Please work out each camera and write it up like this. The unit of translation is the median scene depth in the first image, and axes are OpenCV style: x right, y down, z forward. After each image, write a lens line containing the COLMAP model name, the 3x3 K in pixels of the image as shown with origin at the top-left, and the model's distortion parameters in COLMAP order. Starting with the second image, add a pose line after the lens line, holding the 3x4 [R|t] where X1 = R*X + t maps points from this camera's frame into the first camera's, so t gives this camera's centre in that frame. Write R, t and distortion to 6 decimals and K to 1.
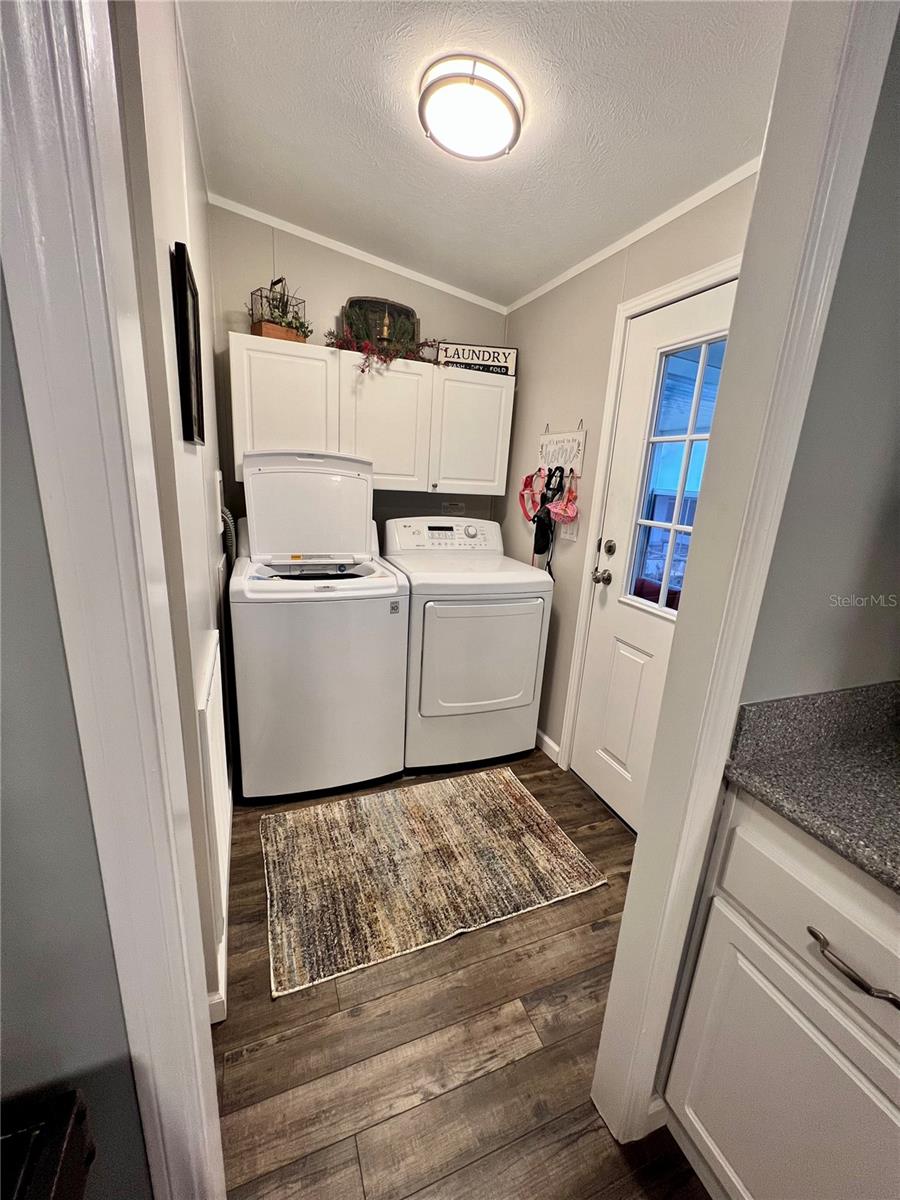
lens RADIAL K [[483.1, 0, 448.6], [0, 483.1, 599.9], [0, 0, 1]] dist [0.000856, -0.000013]
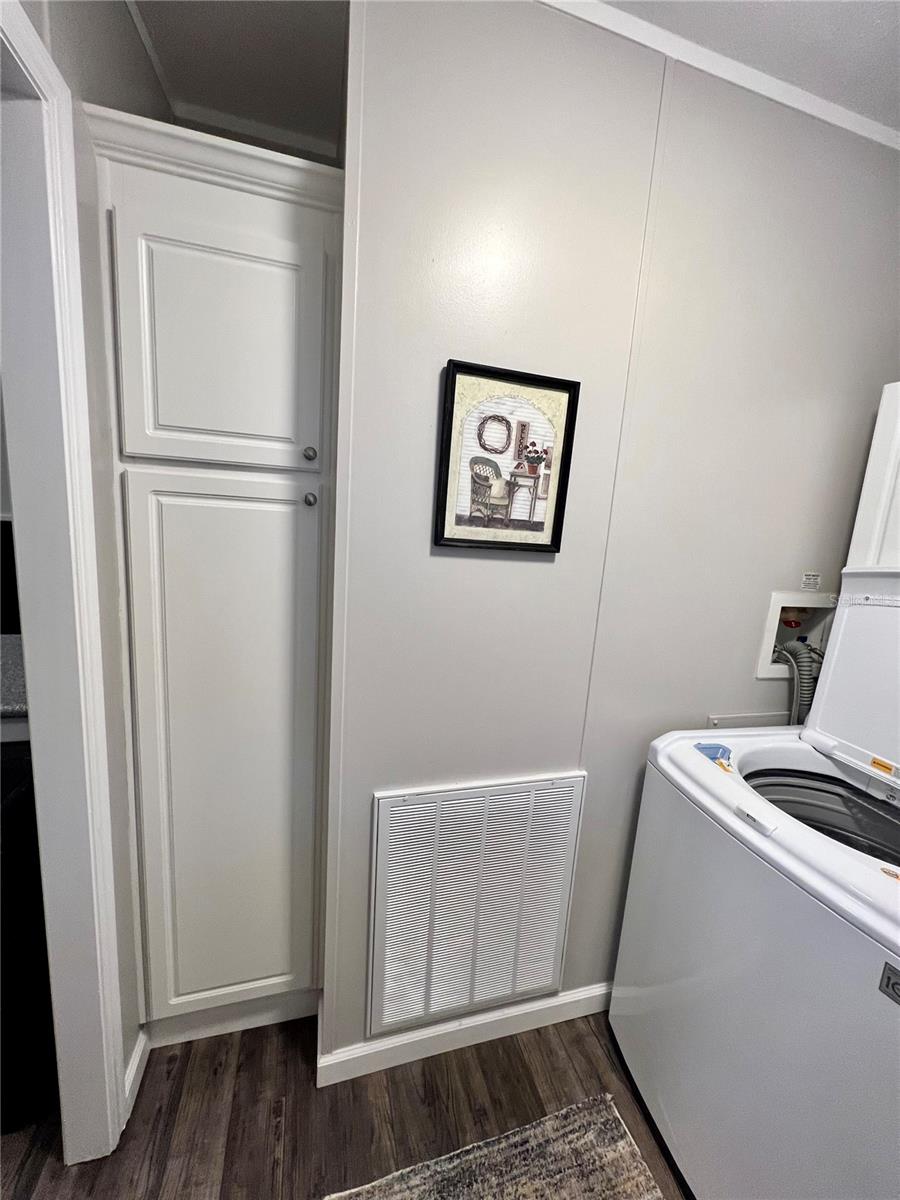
lens RADIAL K [[483.1, 0, 447.2], [0, 483.1, 605.1], [0, 0, 1]] dist [0.000856, -0.000013]
pose [[-0.097111, 0.095292, -0.990701, 0.224640], [-0.326121, 0.937405, 0.122133, -0.183157], [0.940327, 0.334949, -0.059956, 0.661987]]
